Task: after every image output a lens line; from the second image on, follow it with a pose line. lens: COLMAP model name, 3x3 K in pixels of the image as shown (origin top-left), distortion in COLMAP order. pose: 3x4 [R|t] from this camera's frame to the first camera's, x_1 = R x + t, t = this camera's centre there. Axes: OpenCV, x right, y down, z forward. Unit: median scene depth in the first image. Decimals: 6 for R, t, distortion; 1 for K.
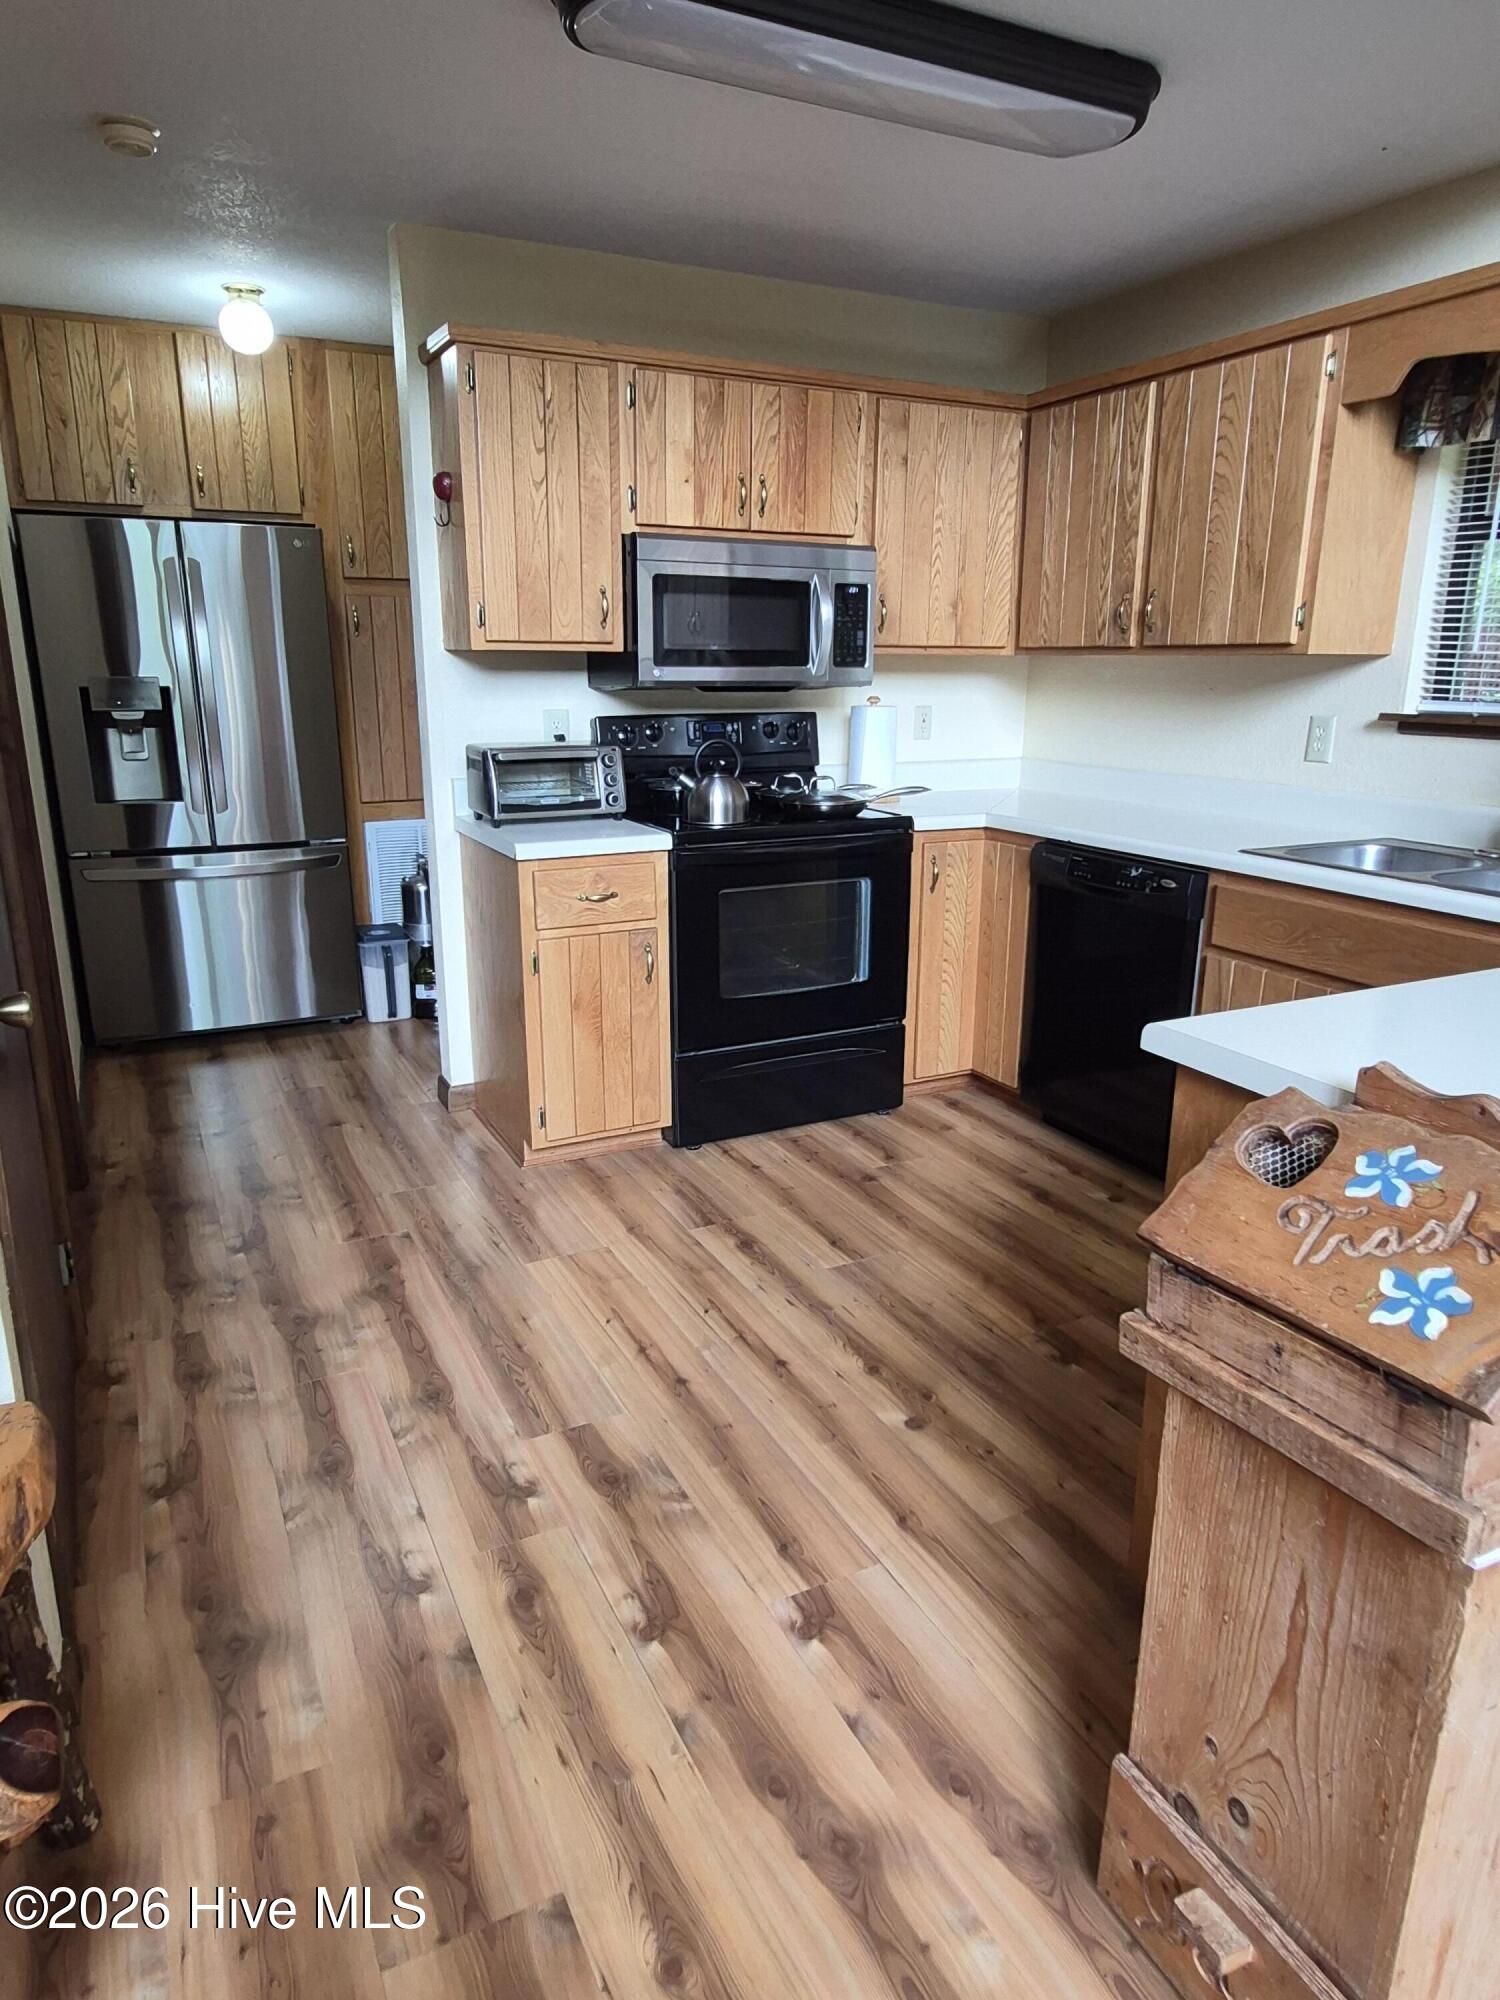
lens RADIAL K [[1243.4, 0, 759.4], [0, 1243.4, 1004.1], [0, 0, 1]] dist [0.000466, -0.000448]
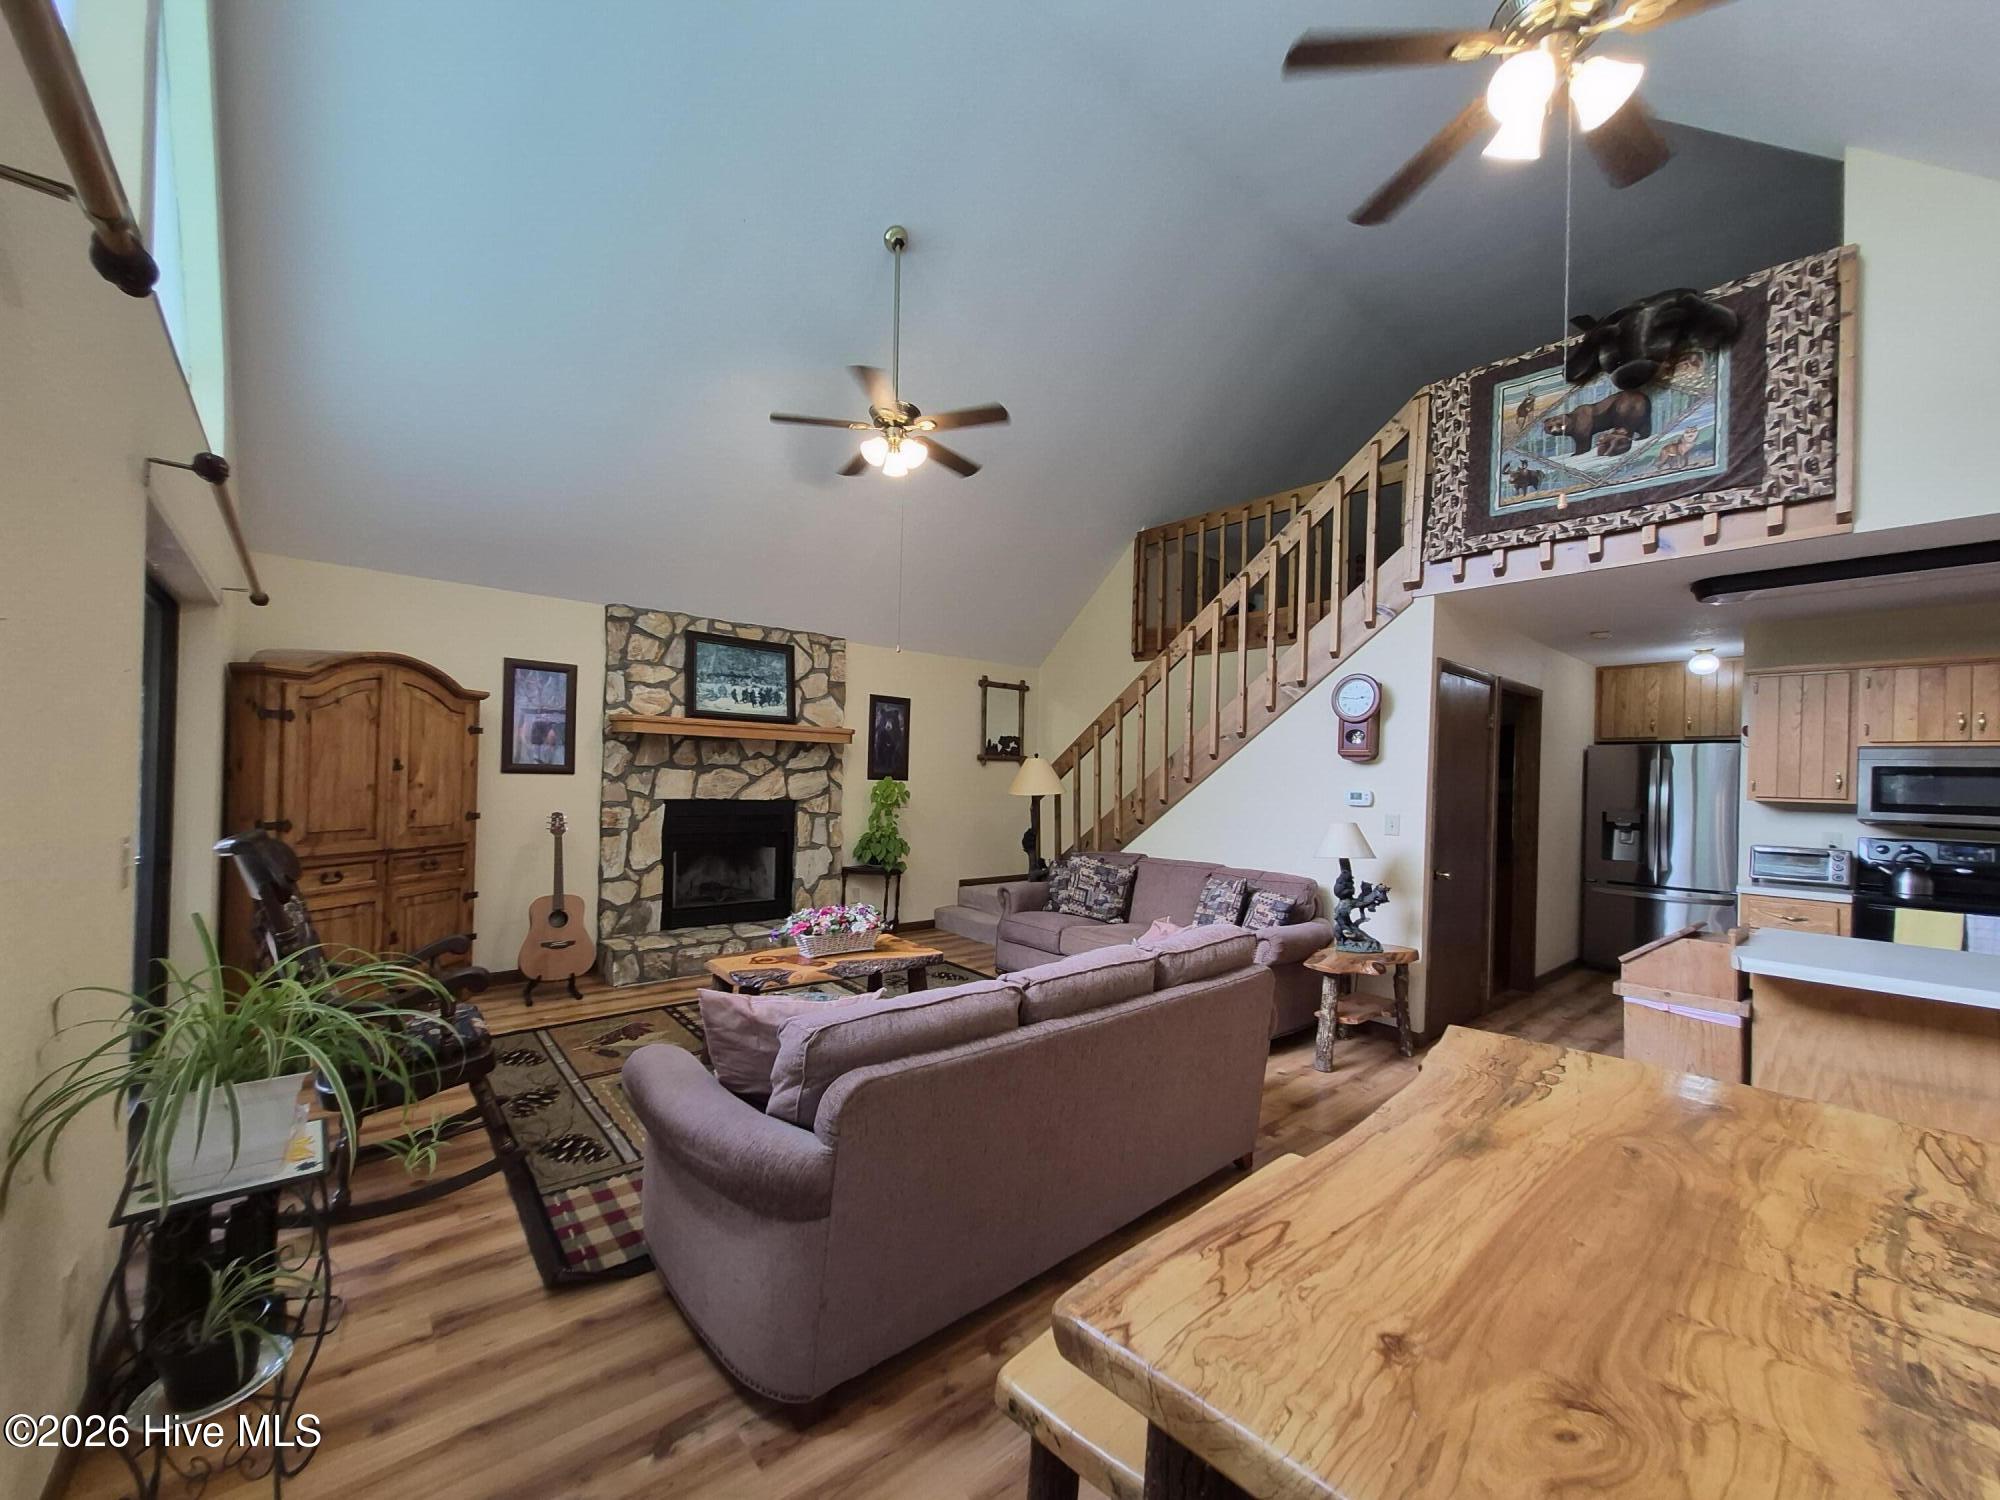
lens RADIAL K [[777.2, 0, 975.7], [0, 777.2, 776.0], [0, 0, 1]] dist [0.002226, -0.003451]
pose [[0.222014, -0.003085, -0.975039, 0.760471], [-0.283936, 0.956452, -0.067678, 0.146492], [0.932786, 0.291874, 0.211470, -0.548583]]
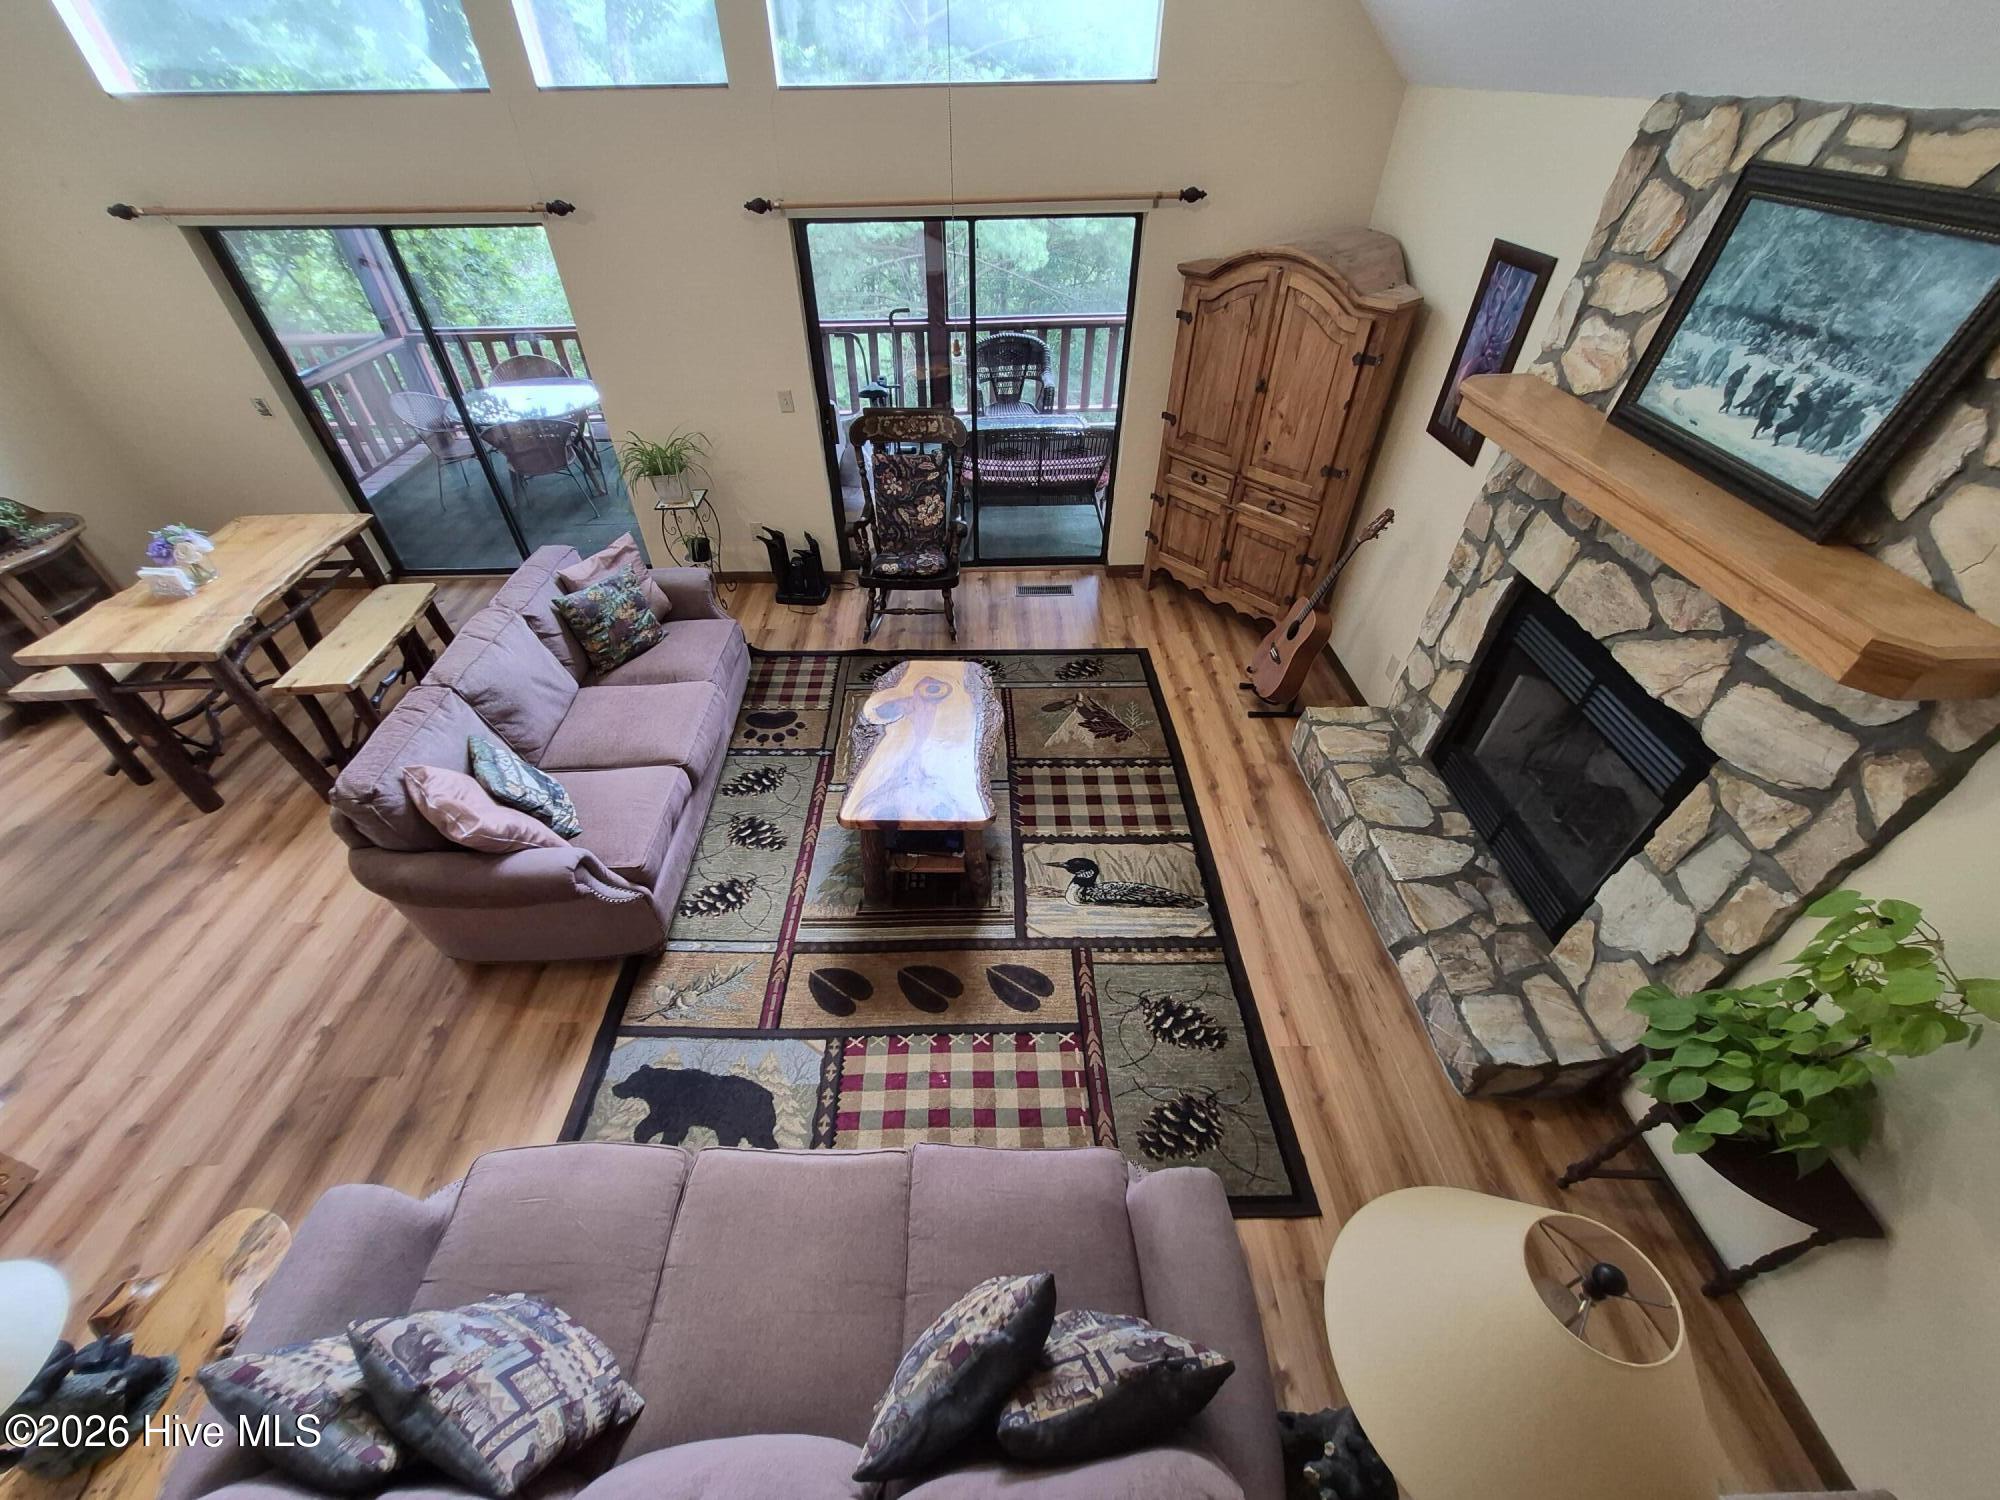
lens RADIAL K [[777.2, 0, 975.7], [0, 777.2, 776.0], [0, 0, 1]] dist [0.002226, -0.003451]
pose [[-0.895647, -0.299140, 0.329138, -0.736096], [0.122050, 0.546311, 0.828642, -0.369607], [-0.427692, 0.782342, -0.452792, -0.000900]]
